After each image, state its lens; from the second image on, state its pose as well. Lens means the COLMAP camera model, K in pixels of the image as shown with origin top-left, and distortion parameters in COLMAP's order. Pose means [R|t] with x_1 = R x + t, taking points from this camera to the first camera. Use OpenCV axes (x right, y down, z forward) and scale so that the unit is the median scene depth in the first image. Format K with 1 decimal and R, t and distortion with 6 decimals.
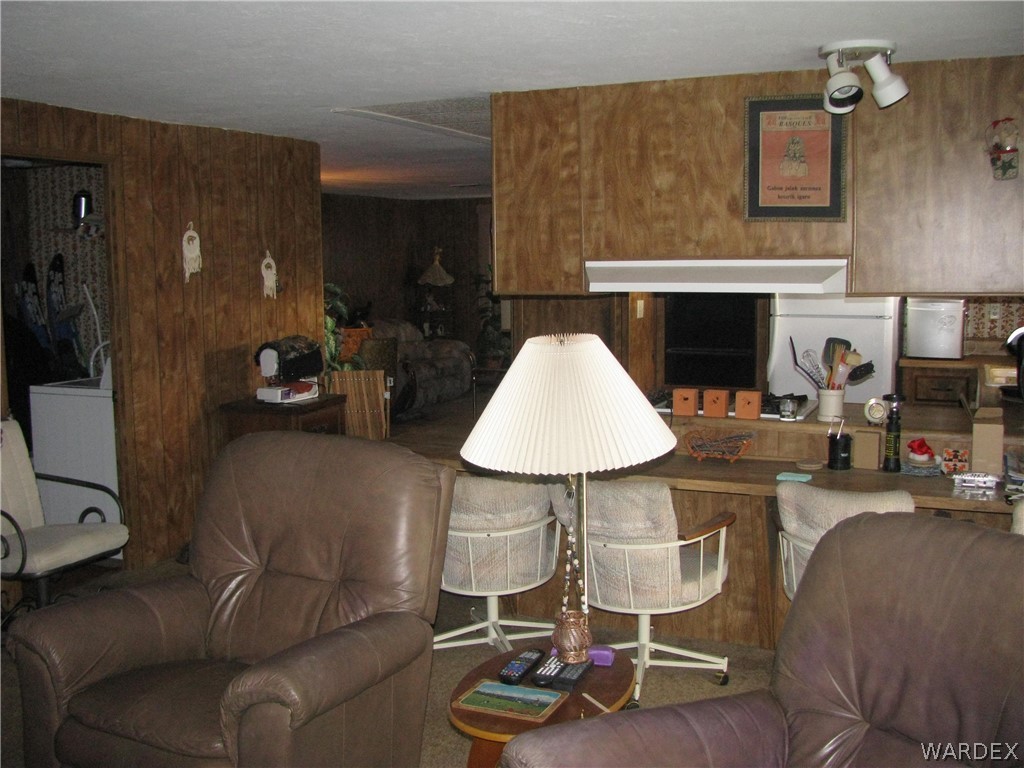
lens RADIAL K [[1104.1, 0, 513.0], [0, 1104.1, 382.9], [0, 0, 1]] dist [0.026012, 0.000000]
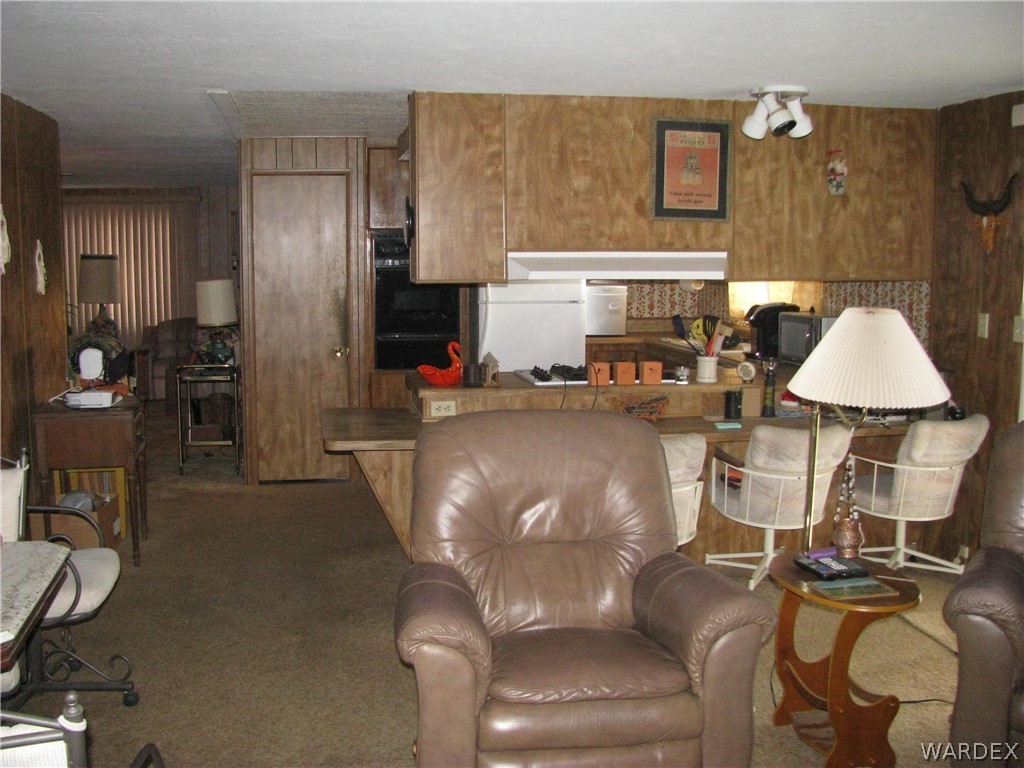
lens RADIAL K [[1104.1, 0, 573.6], [0, 1104.1, 378.3], [0, 0, 1]] dist [0.026012, 0.000000]
pose [[0.821862, -0.058161, 0.566710, -0.541363], [0.057039, 0.998177, 0.019722, -0.002730], [-0.566824, 0.016115, 0.823681, 0.059751]]
